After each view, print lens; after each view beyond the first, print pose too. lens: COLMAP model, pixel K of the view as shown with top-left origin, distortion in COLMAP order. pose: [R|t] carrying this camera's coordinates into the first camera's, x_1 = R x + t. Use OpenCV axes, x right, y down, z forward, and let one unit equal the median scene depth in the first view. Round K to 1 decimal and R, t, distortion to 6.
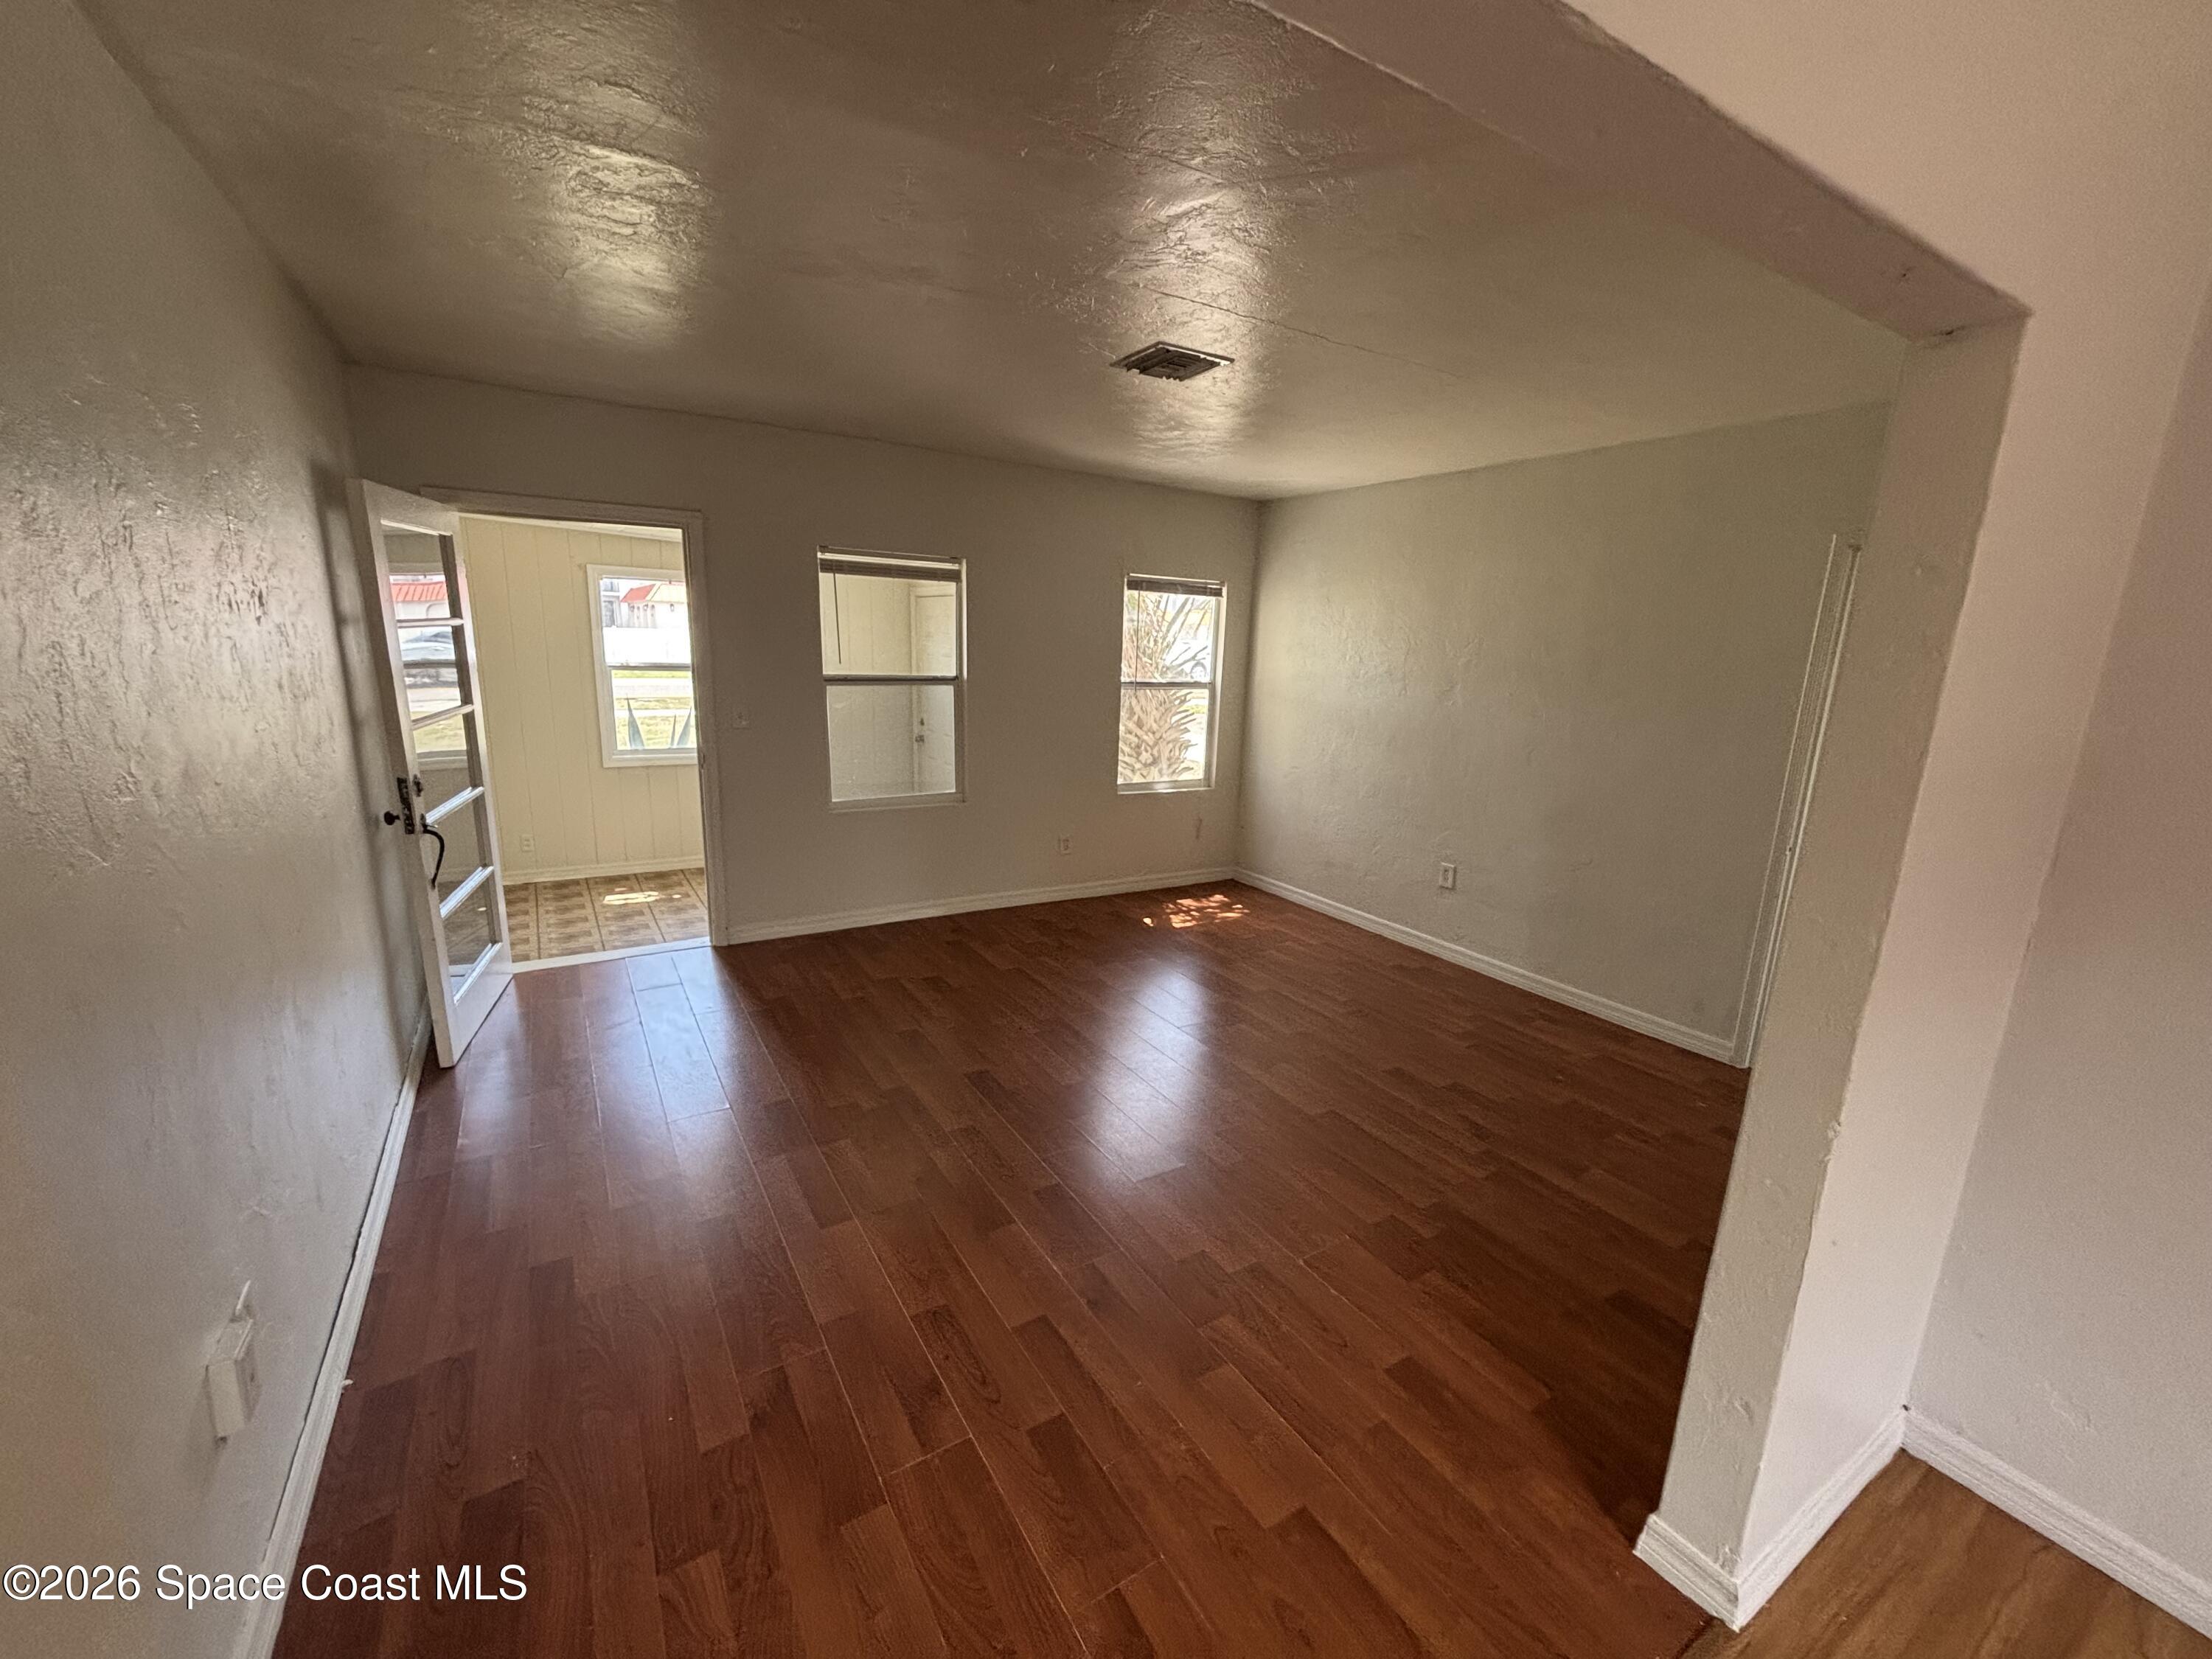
lens RADIAL K [[888.8, 0, 1096.5], [0, 888.8, 833.9], [0, 0, 1]] dist [-0.005393, 0.000722]
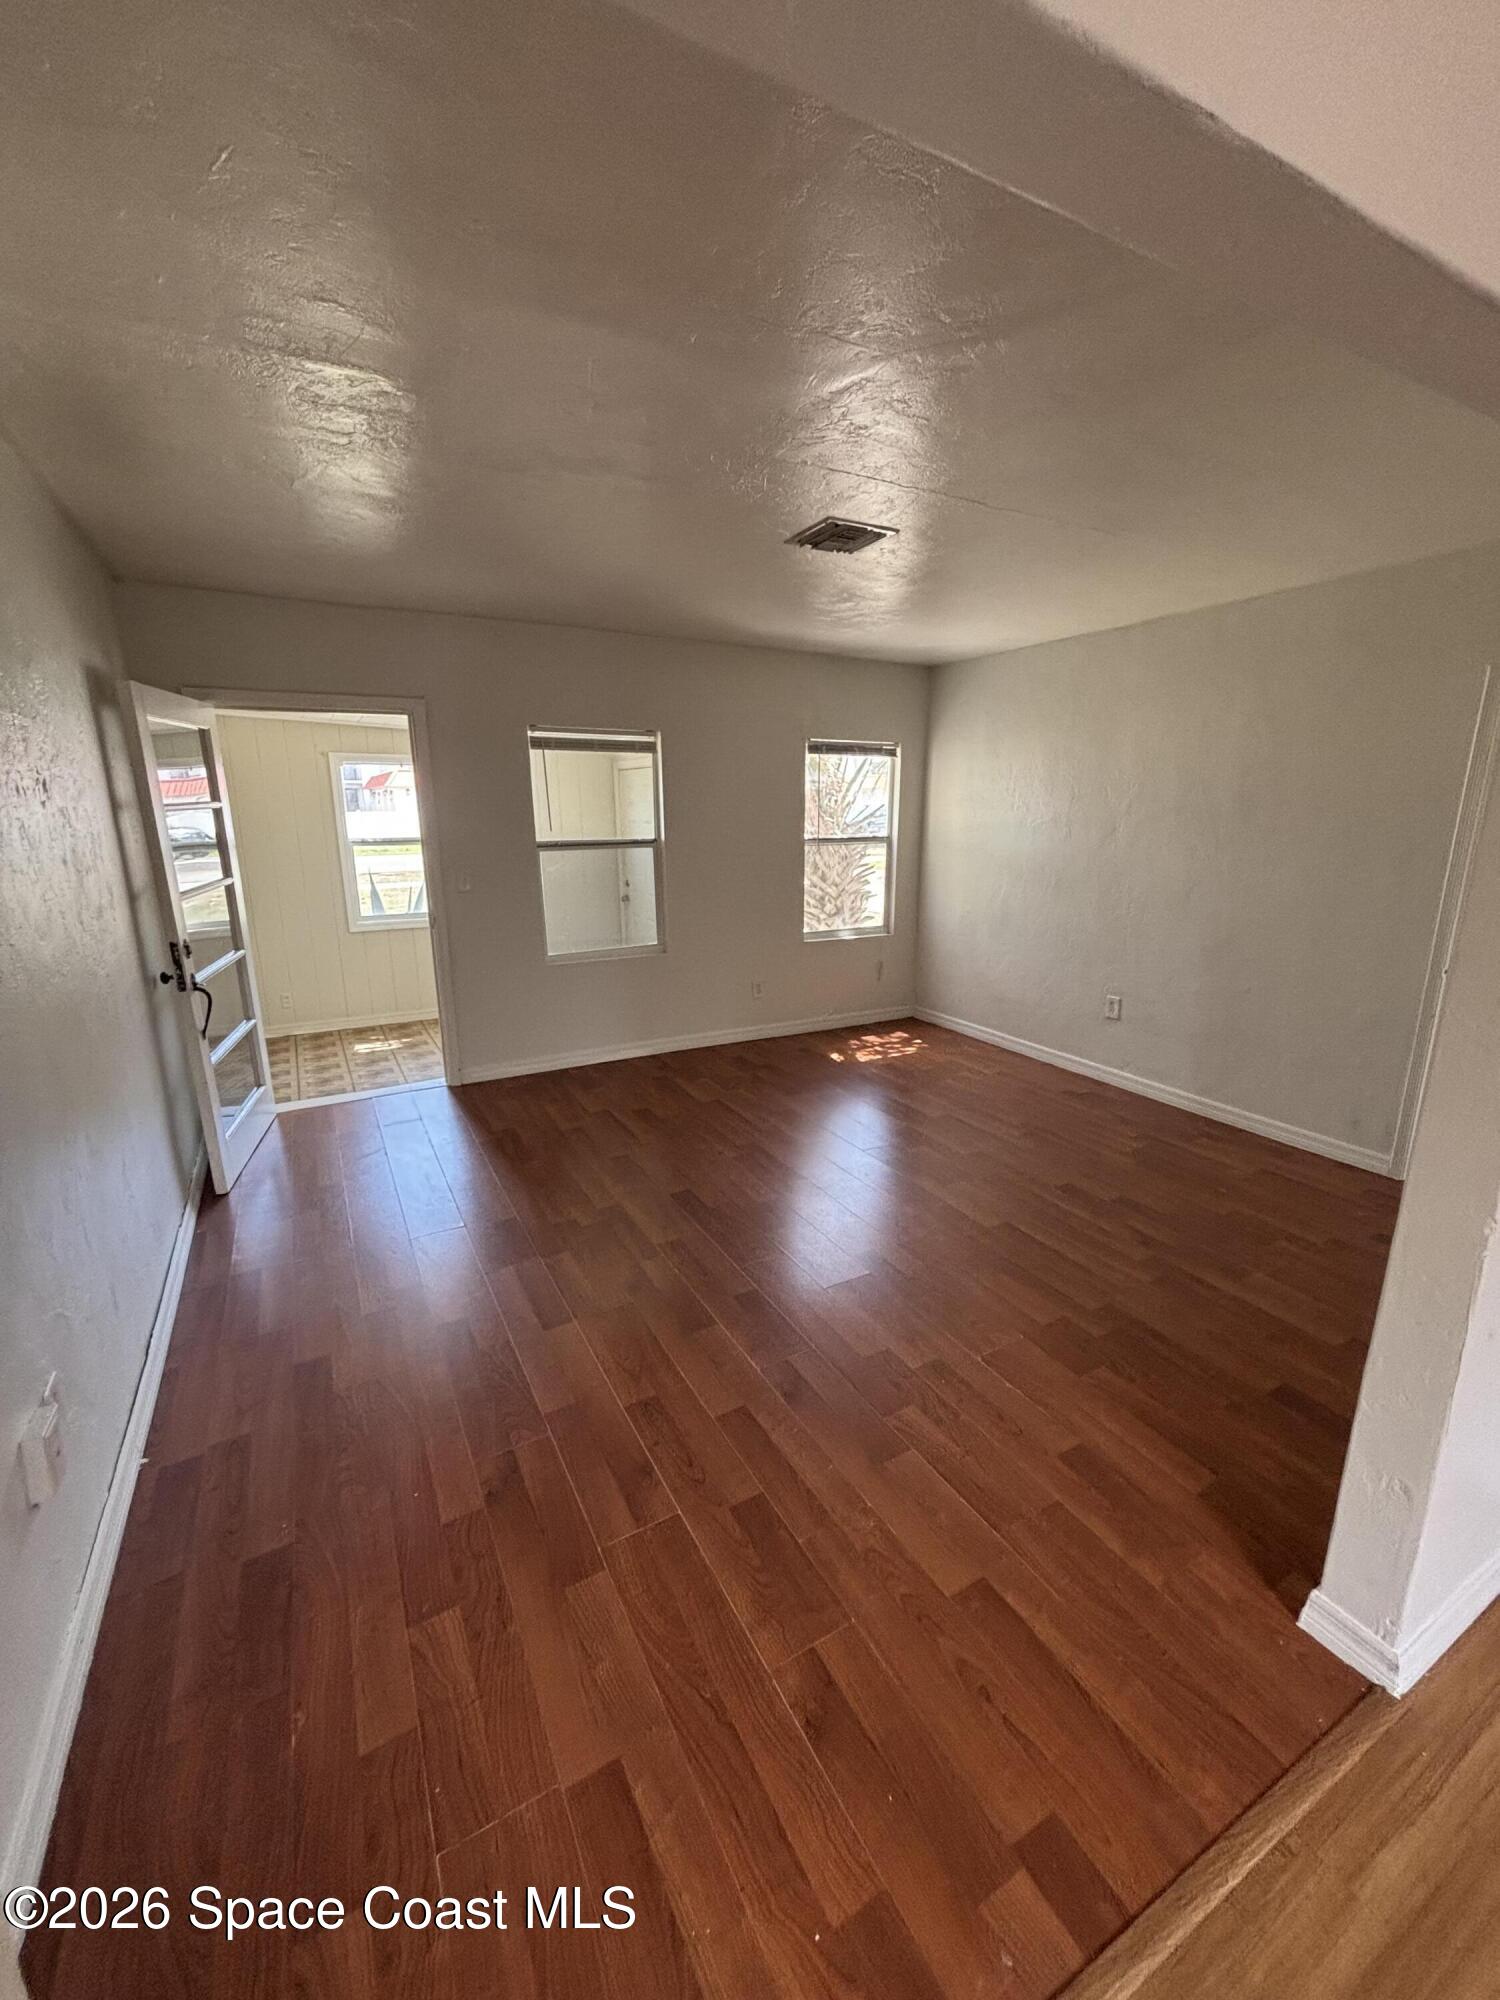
lens RADIAL K [[803.6, 0, 744.9], [0, 803.6, 1000.1], [0, 0, 1]] dist [-0.005393, 0.000722]
pose [[0.998051, -0.026186, -0.056642, 0.009935], [0.027322, 0.999439, 0.019379, 0.013518], [0.056103, -0.020888, 0.998206, 0.008085]]
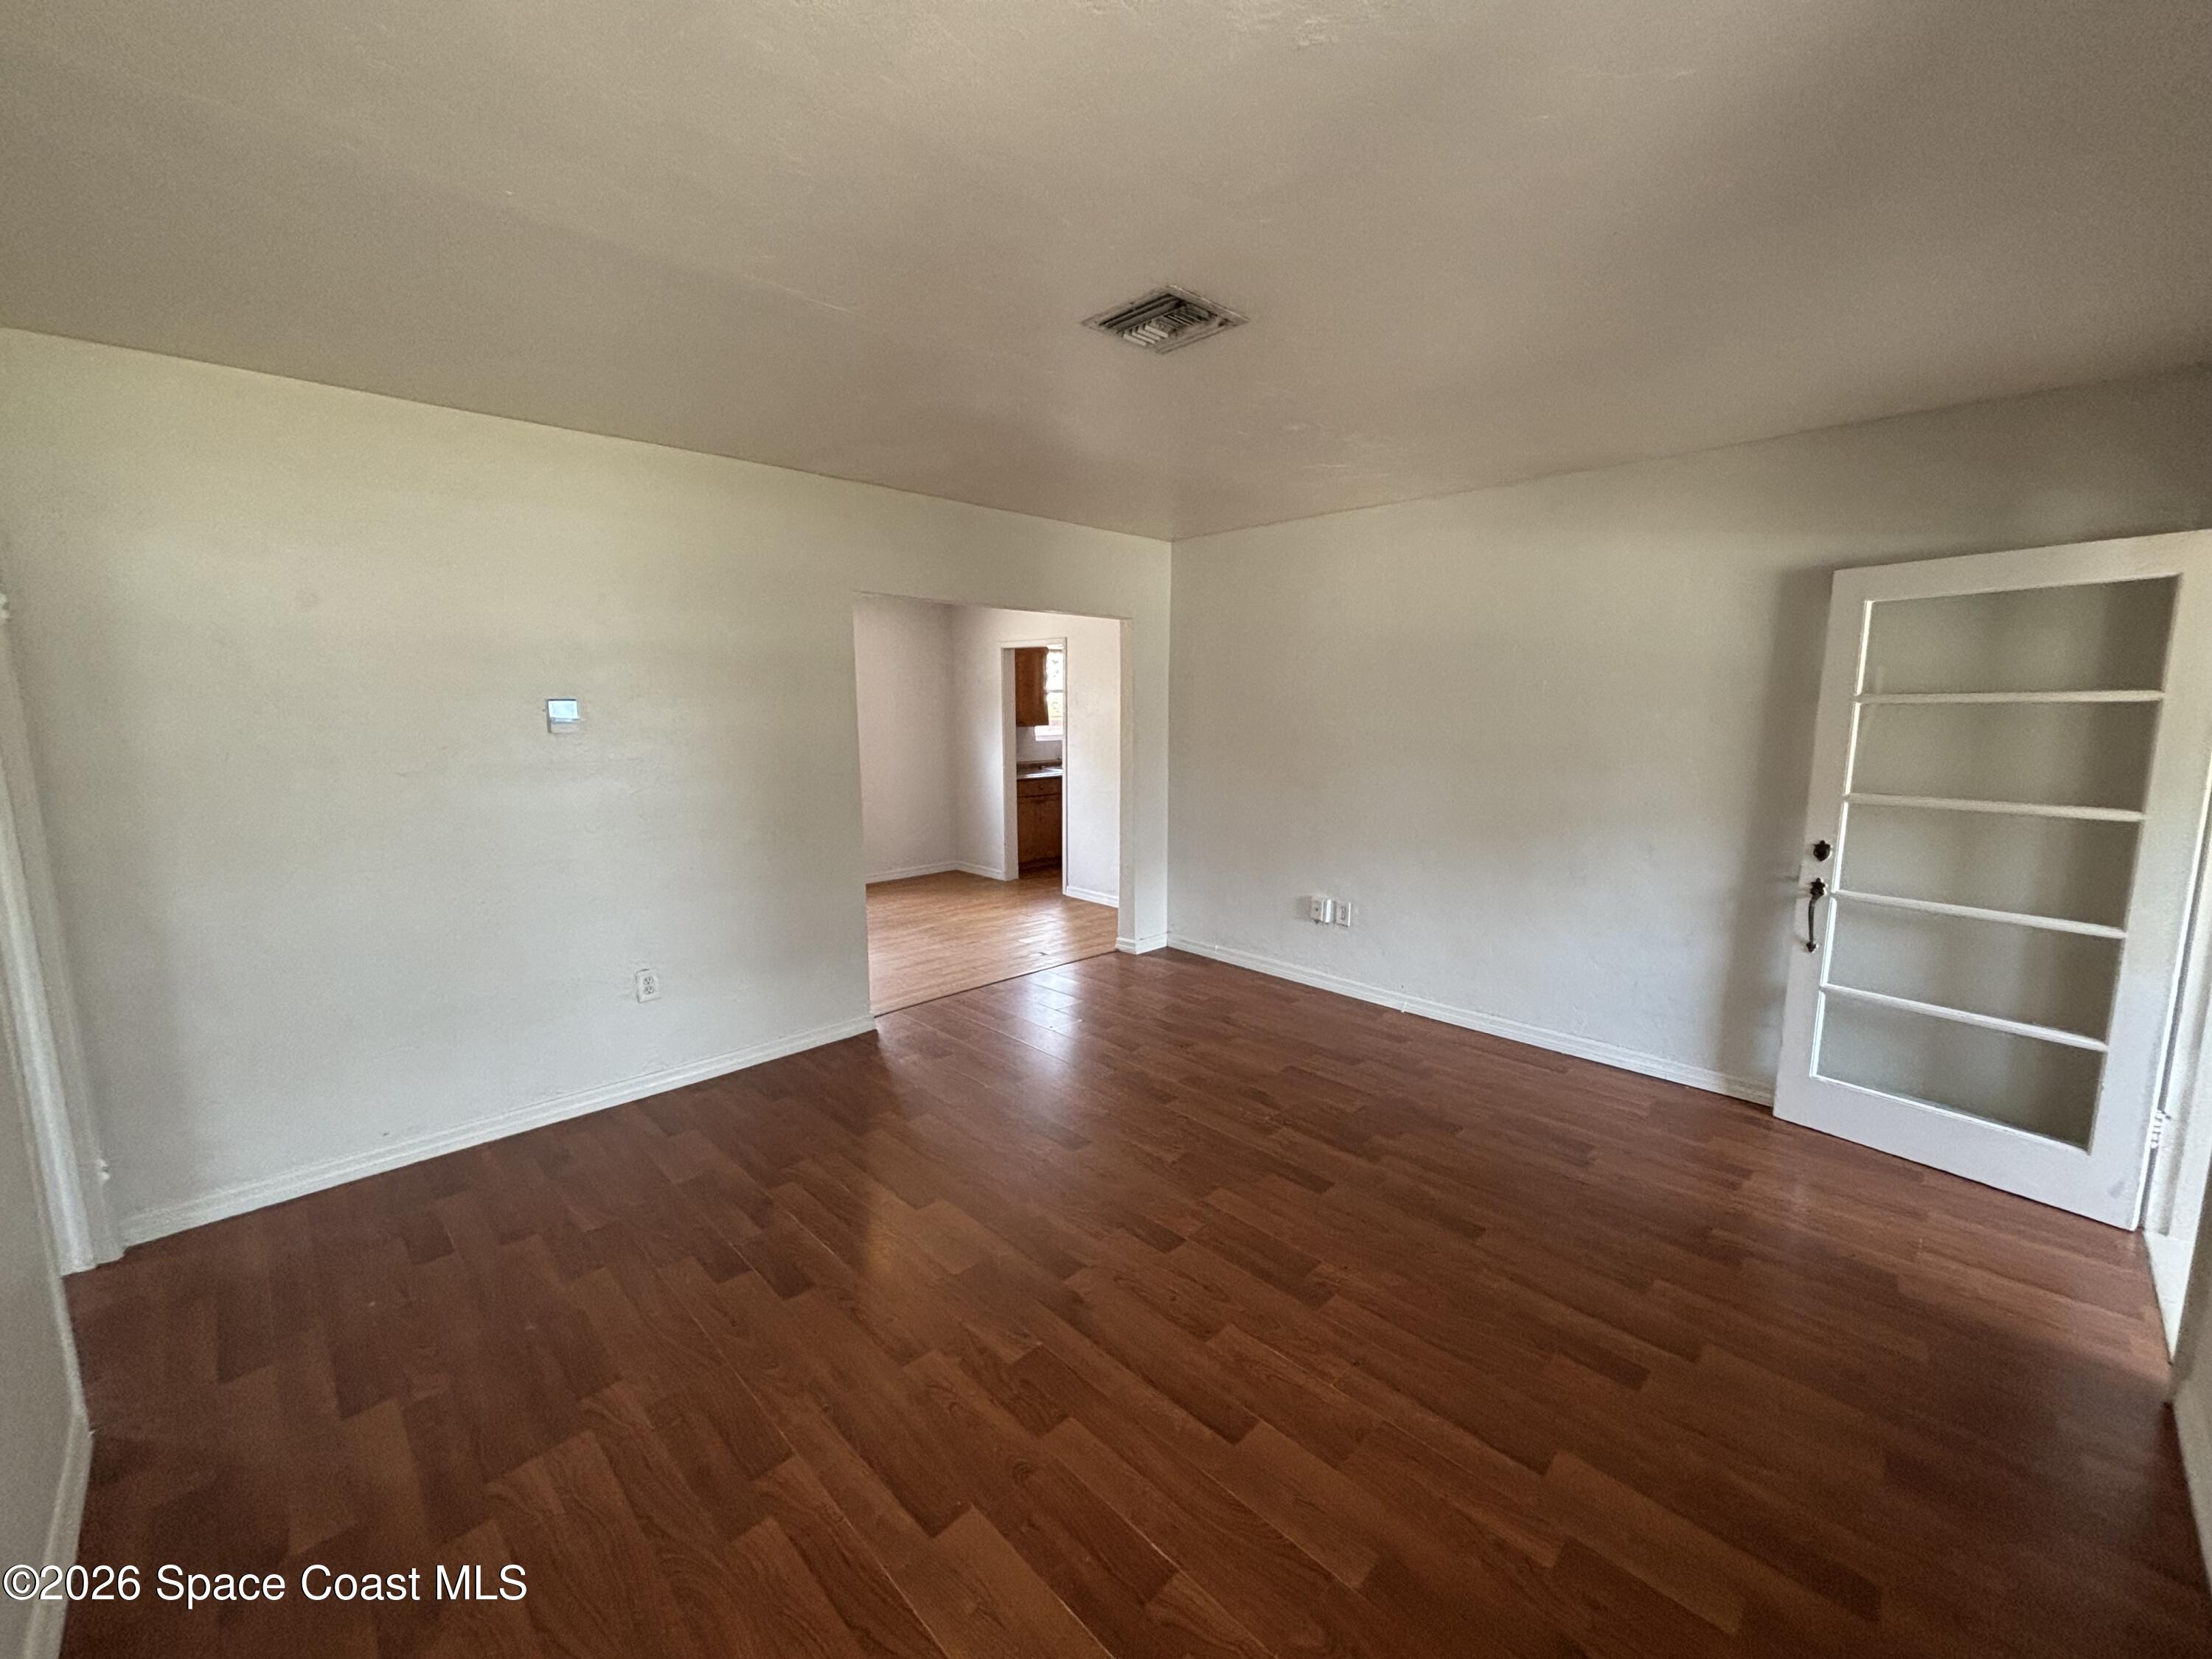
lens RADIAL K [[888.8, 0, 1107.6], [0, 888.8, 834.1], [0, 0, 1]] dist [-0.005393, 0.000722]
pose [[-0.972215, 0.000300, -0.234091, 0.359334], [-0.084298, 0.932461, 0.351298, -0.446769], [0.218386, 0.361270, -0.906527, 2.127995]]
